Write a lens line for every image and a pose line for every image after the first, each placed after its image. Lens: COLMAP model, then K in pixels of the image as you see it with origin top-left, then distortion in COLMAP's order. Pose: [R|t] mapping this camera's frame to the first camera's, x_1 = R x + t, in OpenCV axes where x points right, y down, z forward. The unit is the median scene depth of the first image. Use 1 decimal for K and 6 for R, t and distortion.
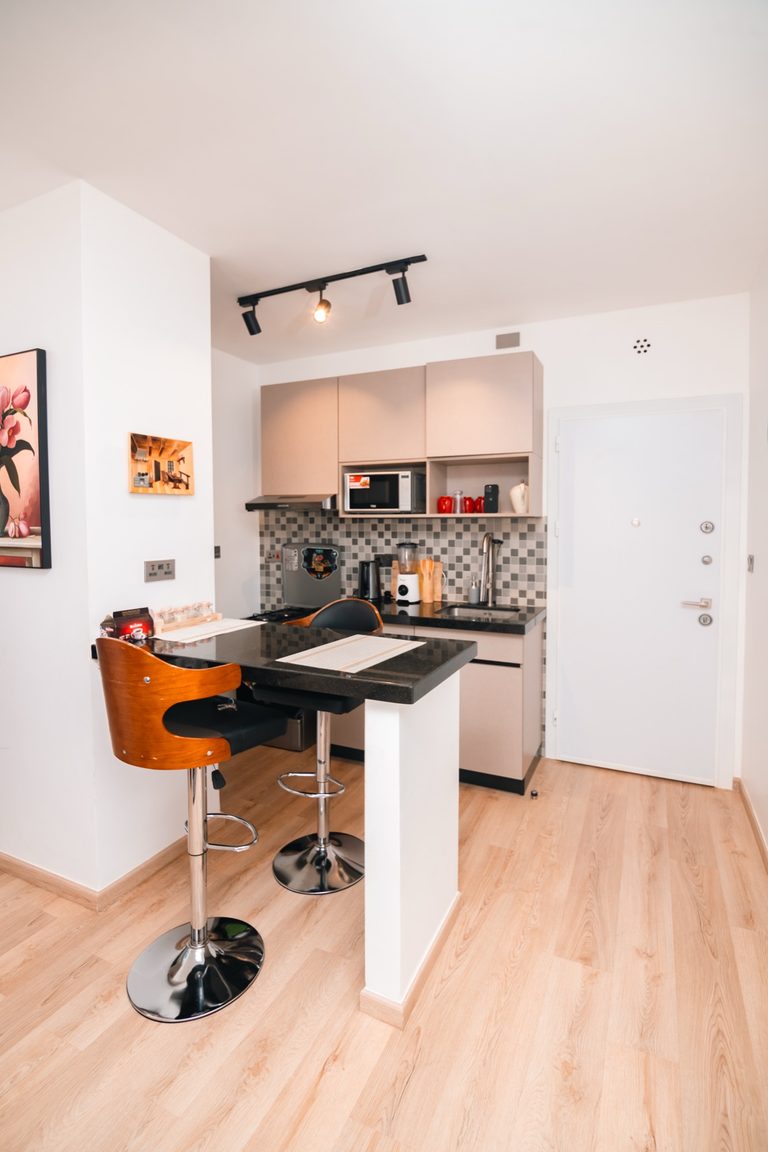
lens RADIAL K [[528.2, 0, 387.4], [0, 528.2, 555.3], [0, 0, 1]] dist [0.001721, 0.000090]
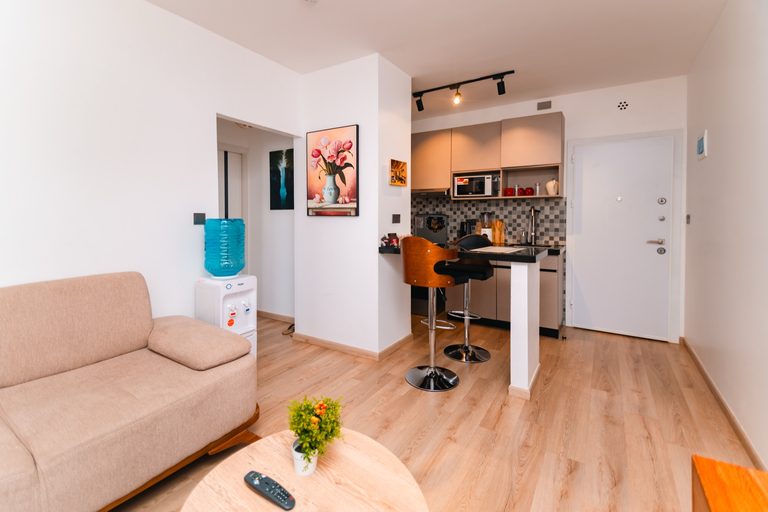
lens RADIAL K [[339.0, 0, 381.9], [0, 339.0, 229.8], [0, 0, 1]] dist [0.074440, -0.036785]
pose [[0.993327, 0.002528, -0.115308, -0.212444], [-0.004433, 0.999858, -0.016266, 0.066475], [0.115251, 0.016669, 0.993197, -0.307568]]
